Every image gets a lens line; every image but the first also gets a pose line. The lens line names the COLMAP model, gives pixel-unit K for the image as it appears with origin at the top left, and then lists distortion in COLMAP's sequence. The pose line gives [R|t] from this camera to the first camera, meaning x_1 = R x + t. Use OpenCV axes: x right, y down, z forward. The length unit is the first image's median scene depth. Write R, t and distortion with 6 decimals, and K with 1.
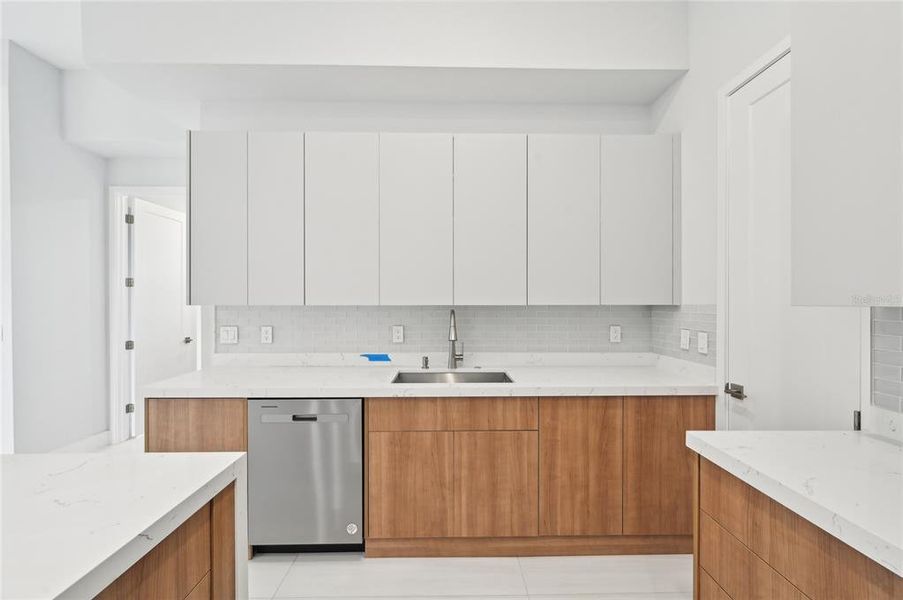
lens RADIAL K [[364.4, 0, 452.9], [0, 364.4, 303.3], [0, 0, 1]] dist [-0.001242, -0.000275]
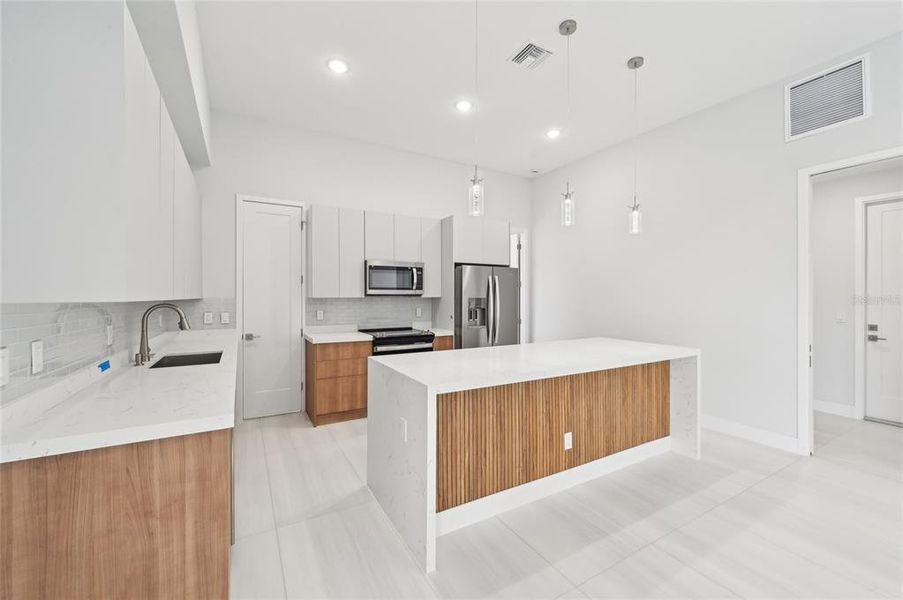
lens RADIAL K [[362.8, 0, 451.5], [0, 362.8, 300.0], [0, 0, 1]] dist [-0.000098, -0.000051]
pose [[-0.481874, -0.007596, 0.876207, -1.648713], [0.003165, 0.999941, 0.010409, -0.002727], [-0.876235, 0.007789, -0.481822, 0.920733]]
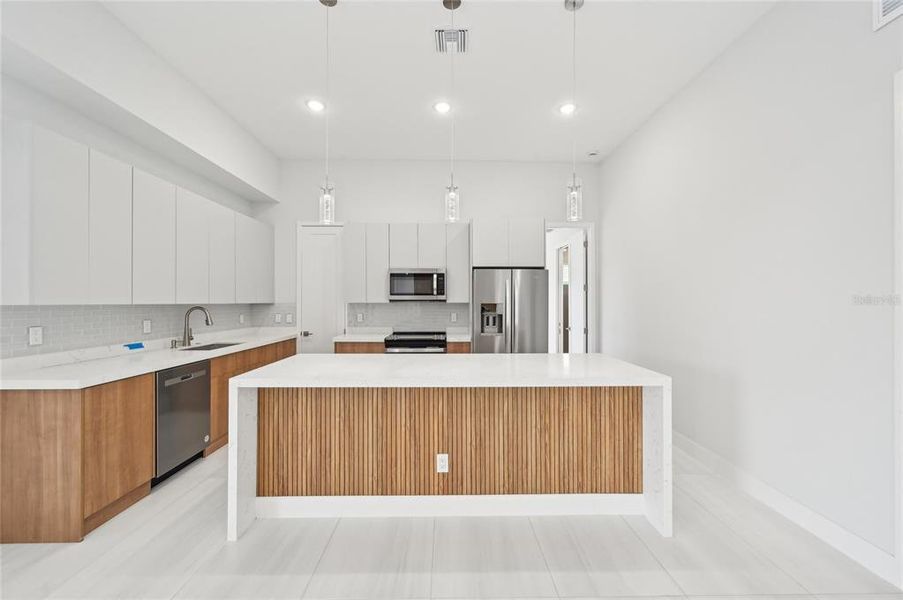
lens RADIAL K [[362.8, 0, 451.5], [0, 362.8, 300.0], [0, 0, 1]] dist [-0.000098, -0.000051]
pose [[0.000653, 0.006002, 0.999982, -1.883634], [0.003355, 0.999976, -0.006004, 0.001882], [-0.999994, 0.003359, 0.000633, -0.116426]]
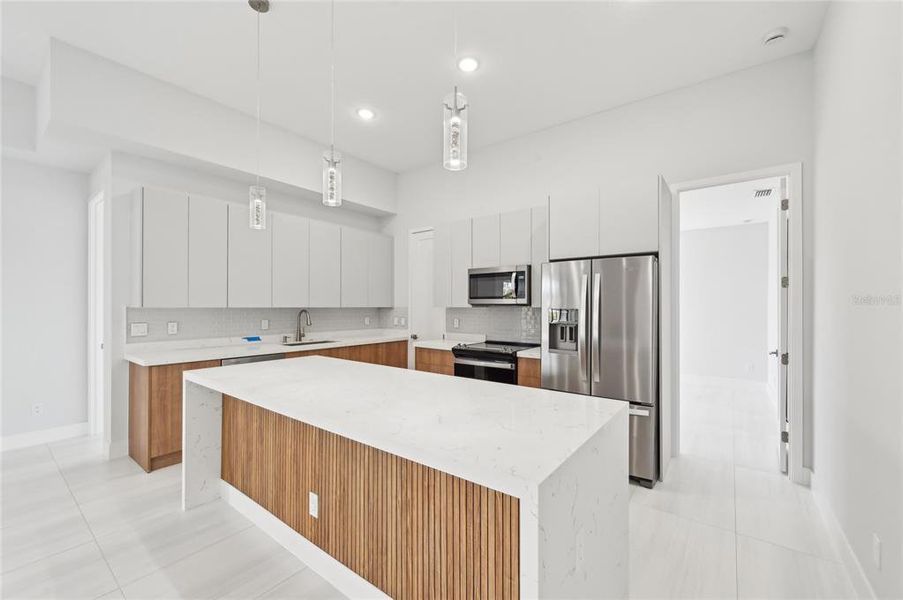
lens RADIAL K [[364.4, 0, 452.9], [0, 364.4, 303.3], [0, 0, 1]] dist [-0.001242, -0.000275]
pose [[0.619124, 0.008082, 0.785252, -1.231203], [-0.000846, 0.999953, -0.009624, 0.001654], [-0.785293, 0.005294, 0.619102, -0.973827]]
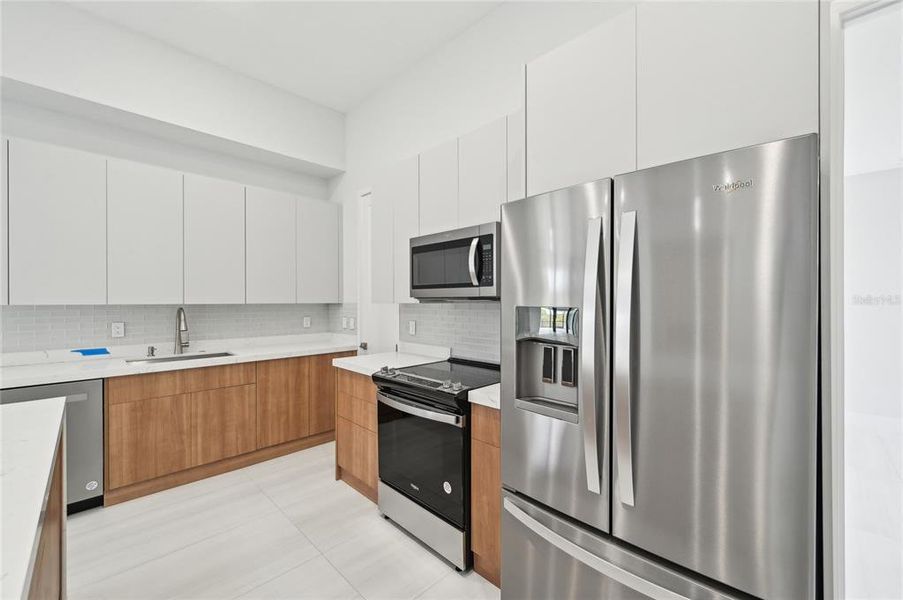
lens RADIAL K [[364.4, 0, 452.9], [0, 364.4, 303.3], [0, 0, 1]] dist [-0.001242, -0.000275]
pose [[0.716049, -0.004788, 0.698034, -0.252449], [0.002558, 0.999988, 0.004235, -0.000972], [-0.698046, -0.001246, 0.716052, -0.721925]]
